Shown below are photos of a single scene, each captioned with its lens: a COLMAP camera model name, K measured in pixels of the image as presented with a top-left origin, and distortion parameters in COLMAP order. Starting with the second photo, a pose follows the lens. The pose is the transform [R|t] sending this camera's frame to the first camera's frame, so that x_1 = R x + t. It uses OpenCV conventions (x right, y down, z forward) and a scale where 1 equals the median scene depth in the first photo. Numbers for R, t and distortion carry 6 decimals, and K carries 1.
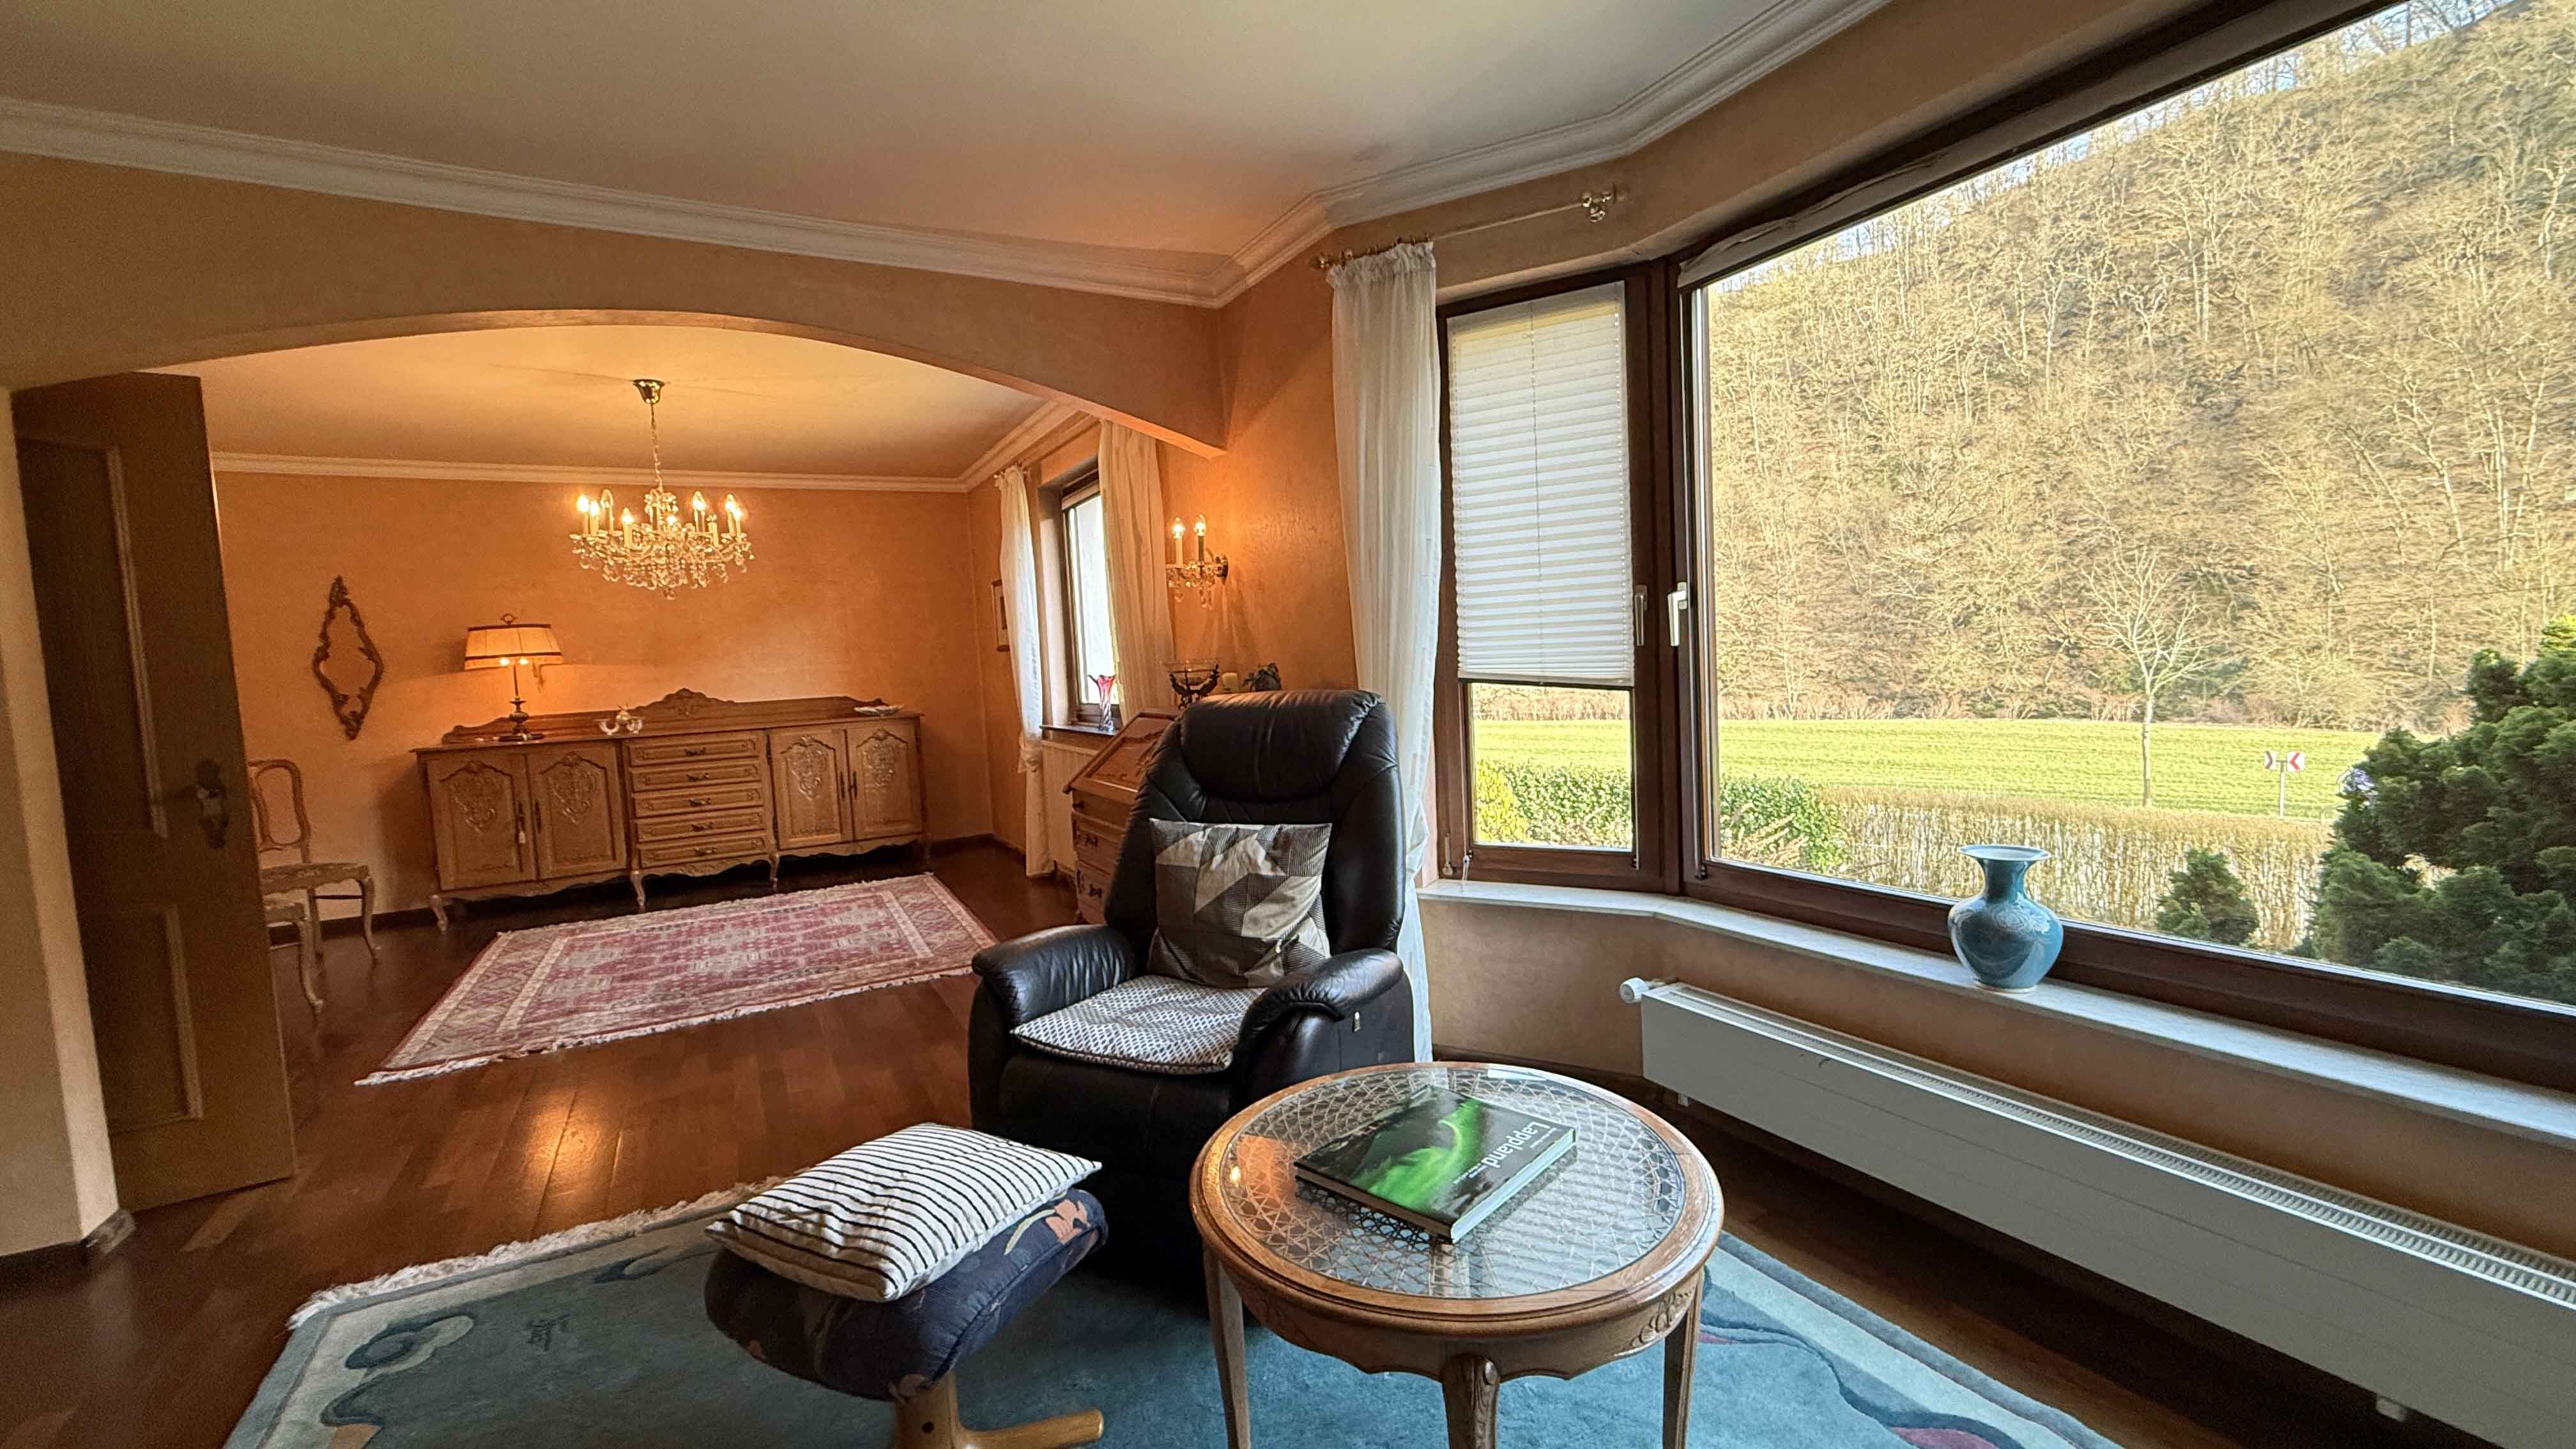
lens RADIAL K [[1027.0, 0, 1286.1], [0, 1027.0, 722.0], [0, 0, 1]] dist [-0.003580, 0.000280]
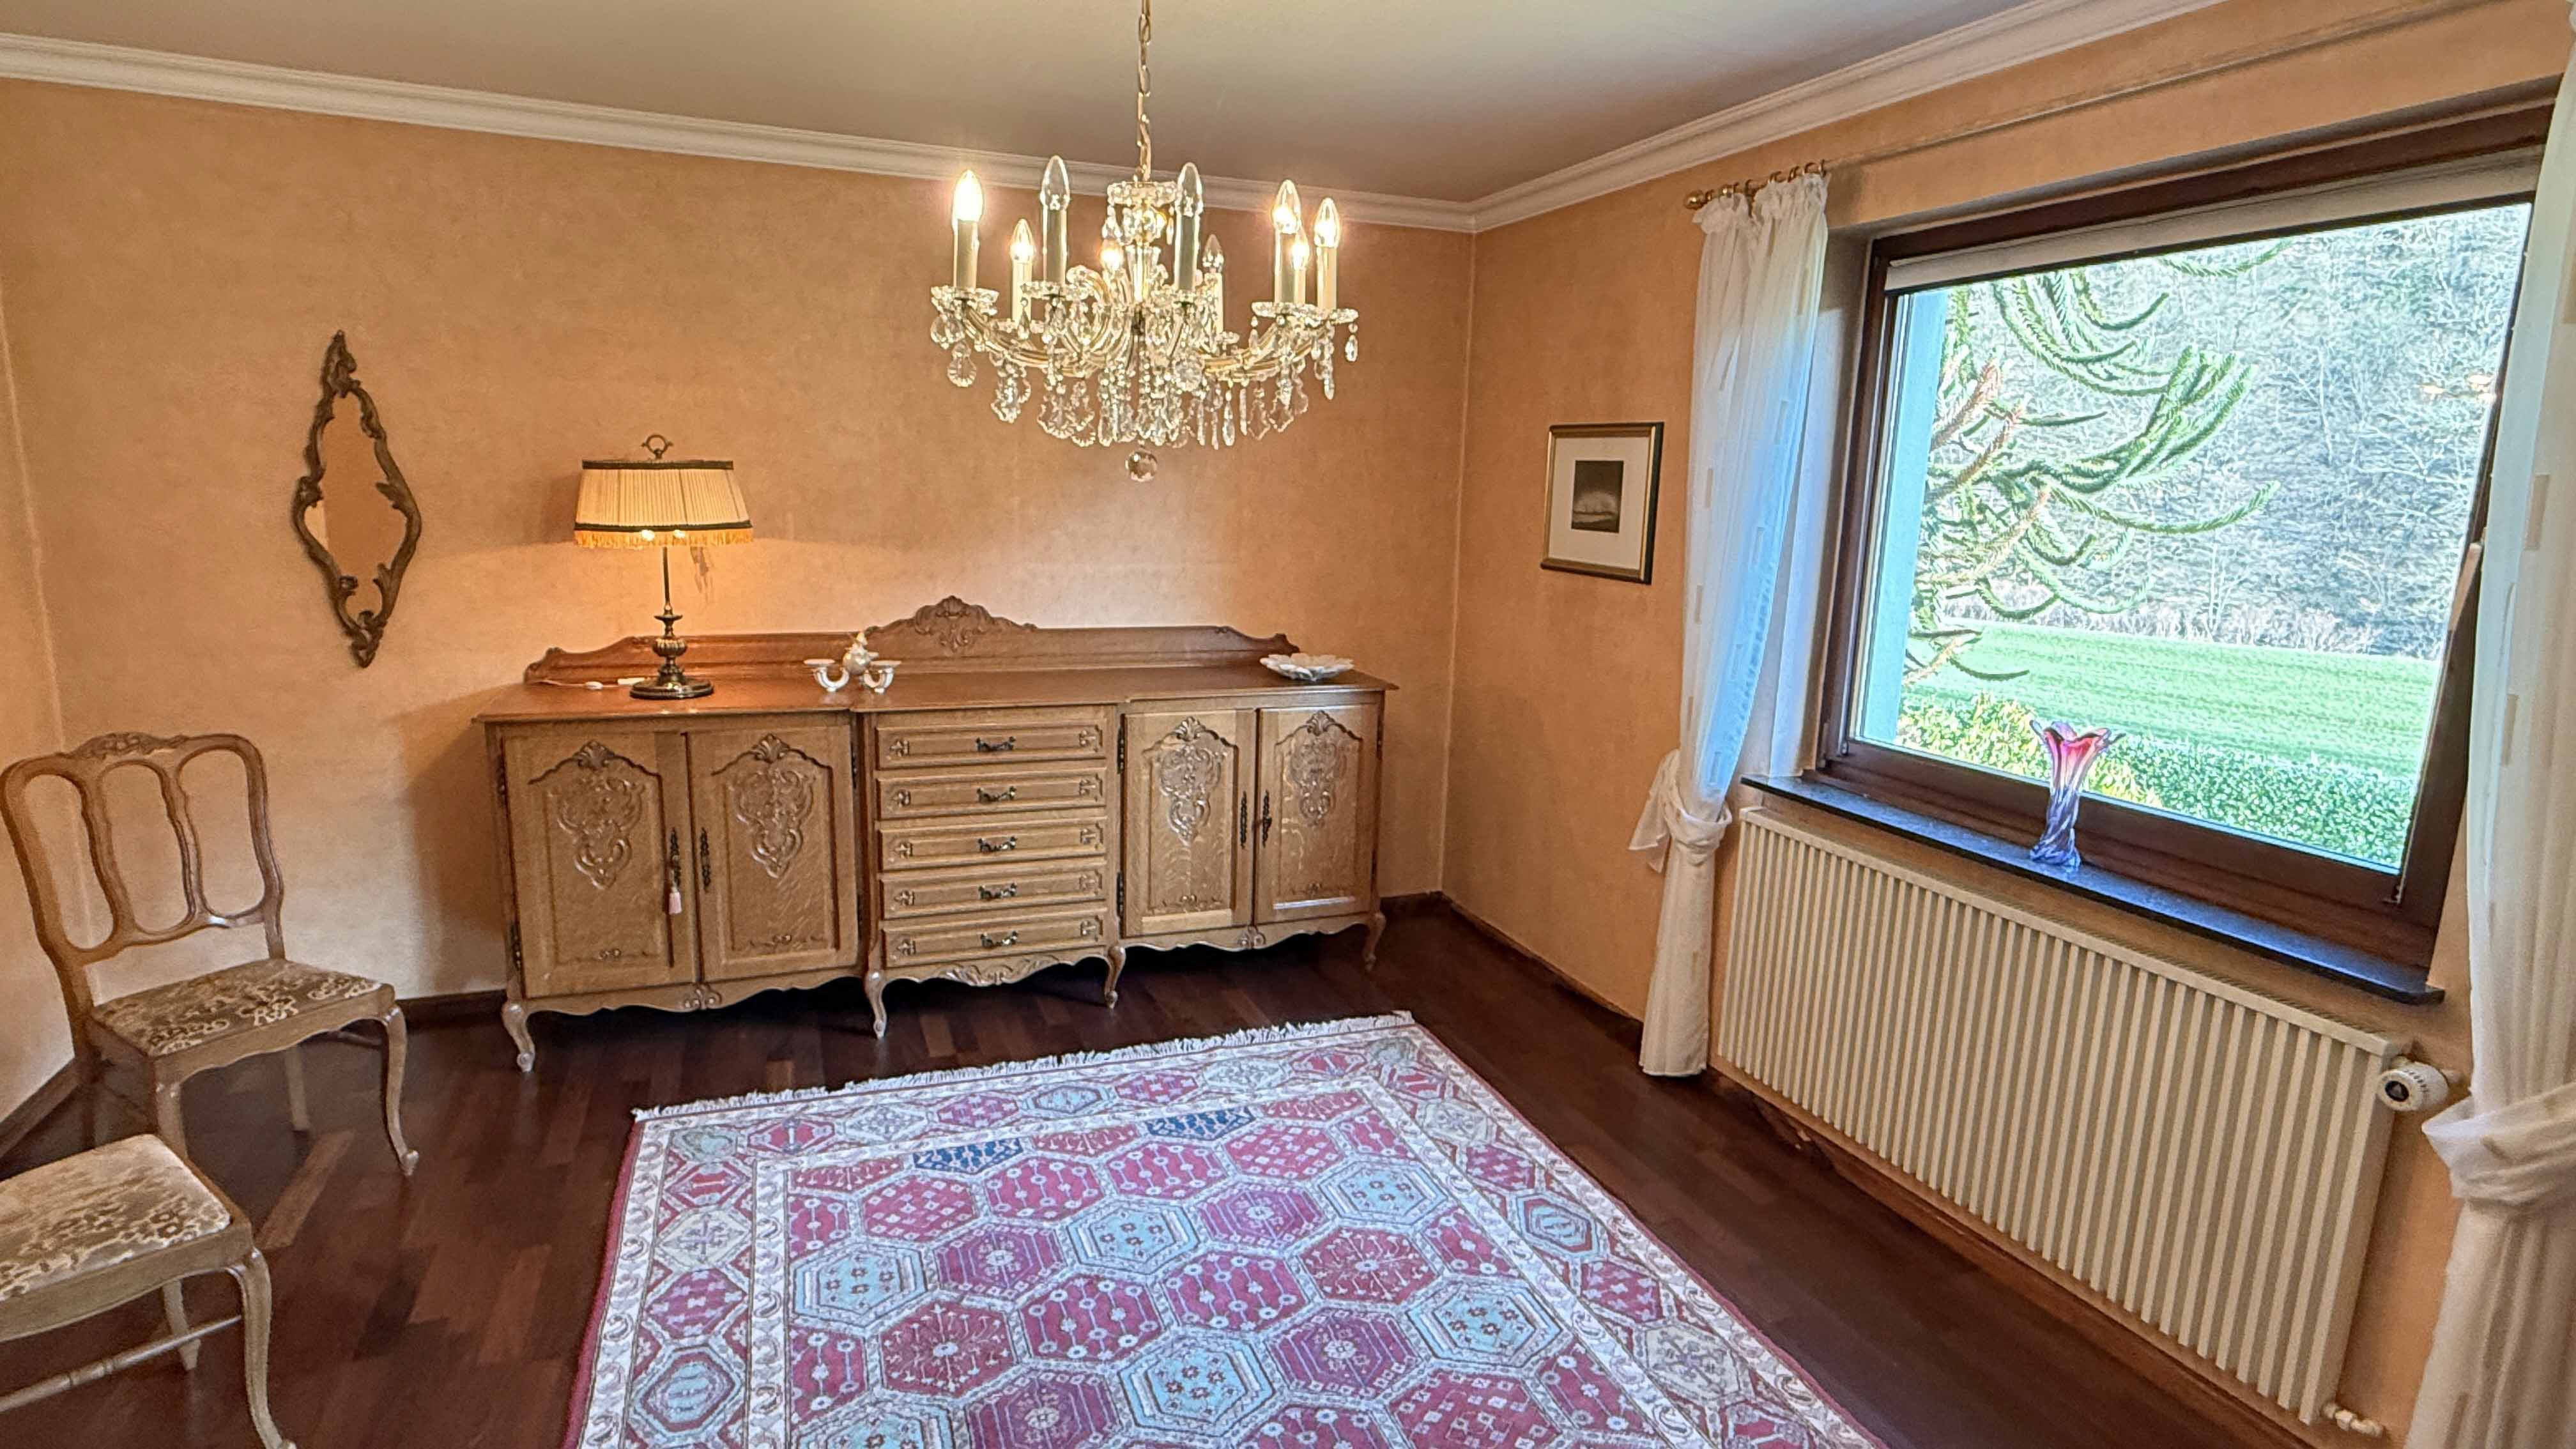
lens RADIAL K [[1312.6, 0, 1286.5], [0, 1312.6, 720.1], [0, 0, 1]] dist [-0.004583, 0.000259]
pose [[0.987322, 0.105759, -0.118364, -0.371621], [-0.090605, 0.987780, 0.126813, -0.076416], [0.130330, -0.114480, 0.984839, 0.407096]]
